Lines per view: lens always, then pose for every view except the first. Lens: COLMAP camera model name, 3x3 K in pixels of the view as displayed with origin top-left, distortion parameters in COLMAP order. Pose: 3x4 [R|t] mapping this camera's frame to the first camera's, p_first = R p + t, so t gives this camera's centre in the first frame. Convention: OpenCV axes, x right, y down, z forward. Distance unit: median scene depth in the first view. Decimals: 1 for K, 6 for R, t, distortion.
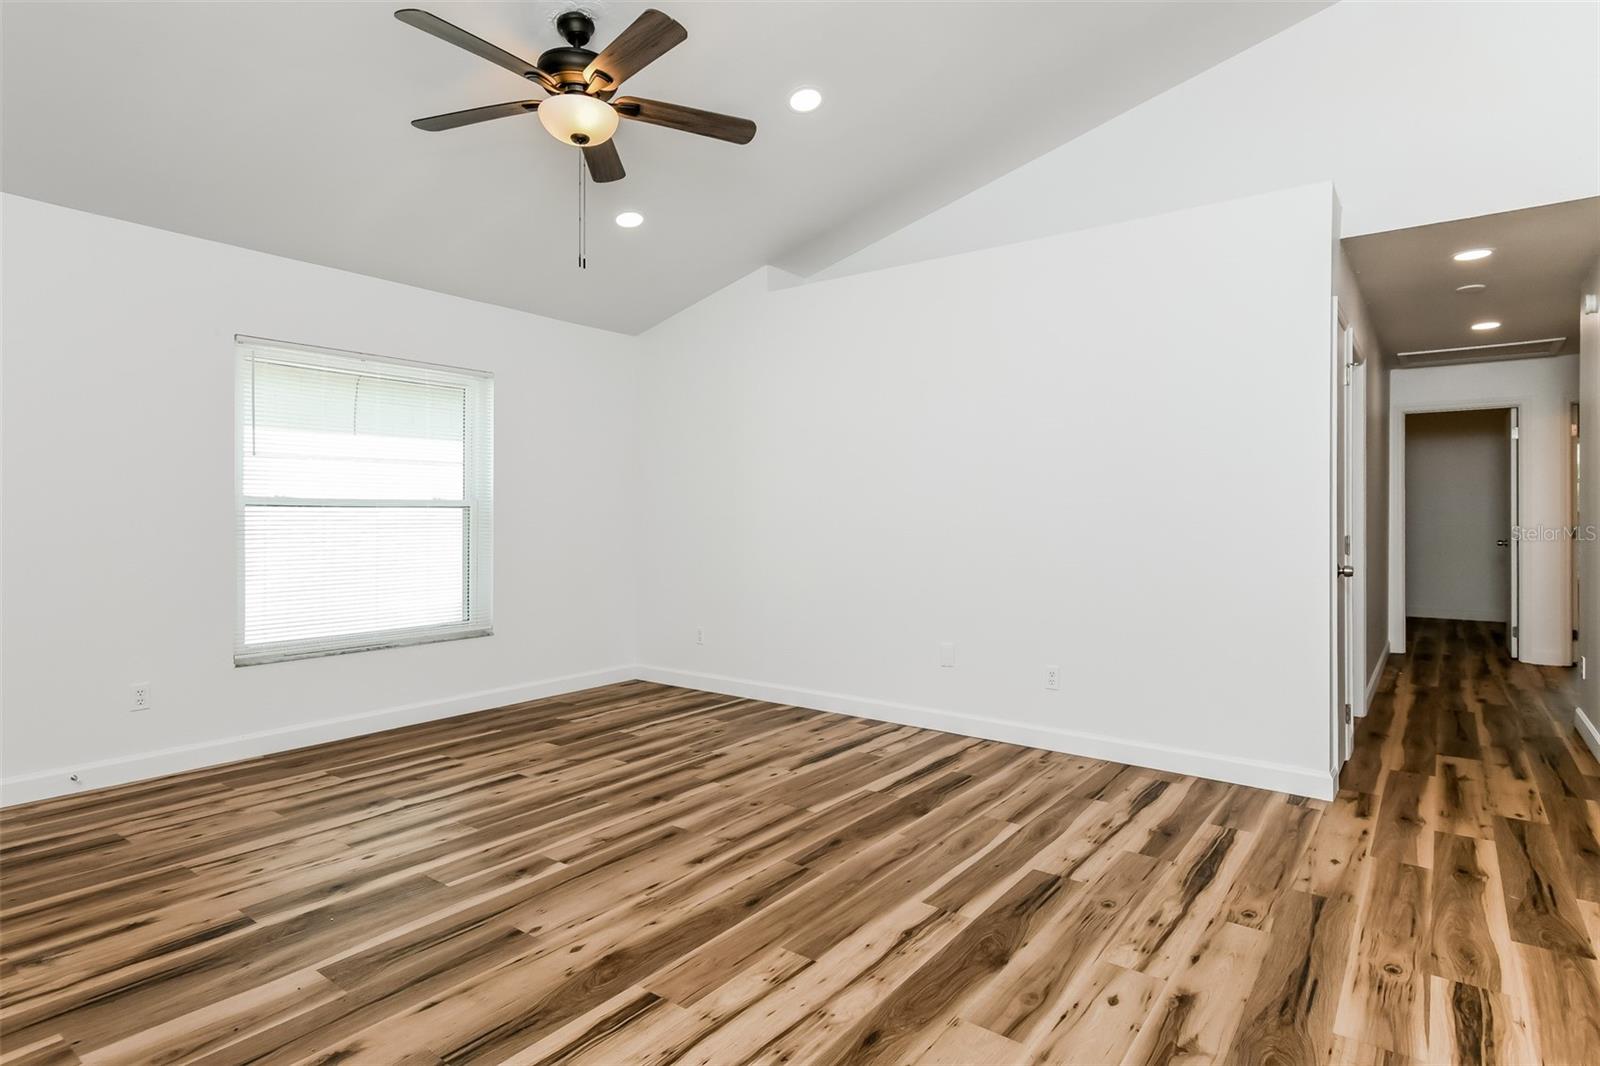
lens RADIAL K [[841.6, 0, 806.5], [0, 841.6, 523.1], [0, 0, 1]] dist [0.000912, -0.000732]
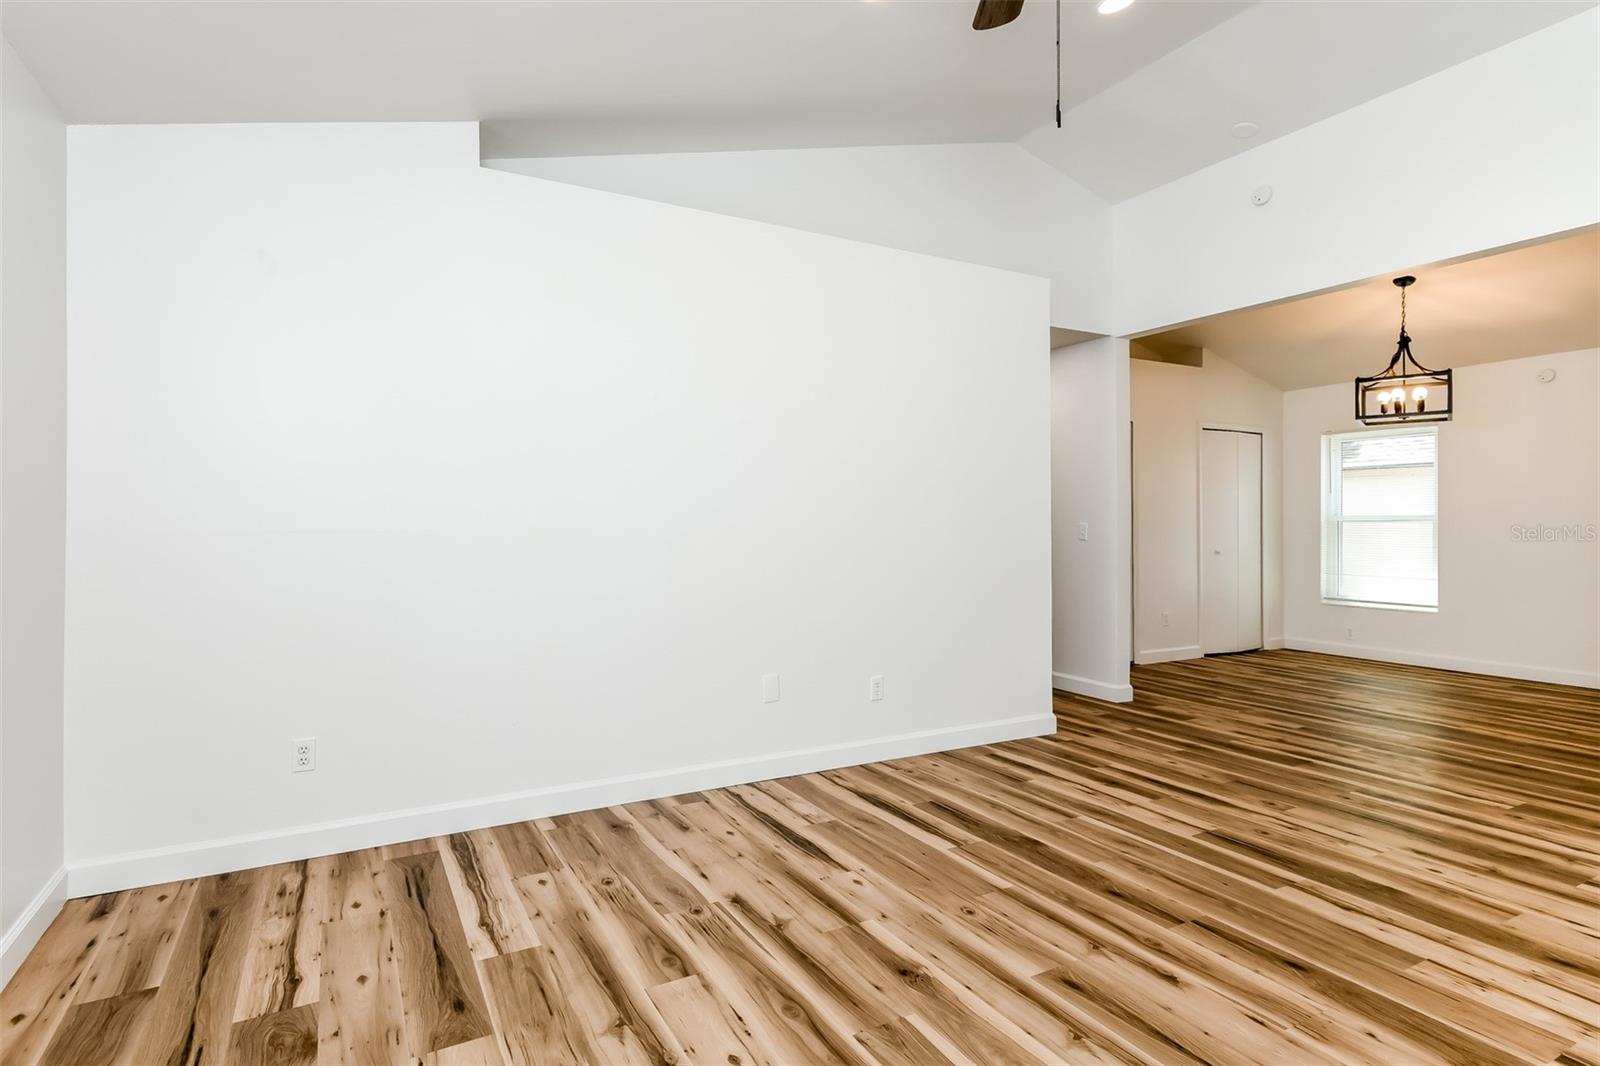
lens RADIAL K [[841.6, 0, 806.5], [0, 841.6, 523.1], [0, 0, 1]] dist [0.000912, -0.000732]
pose [[0.415317, -0.007068, 0.909649, -0.857848], [0.012935, 0.999915, 0.001864, -0.021932], [-0.909585, 0.010992, 0.415373, 0.861394]]
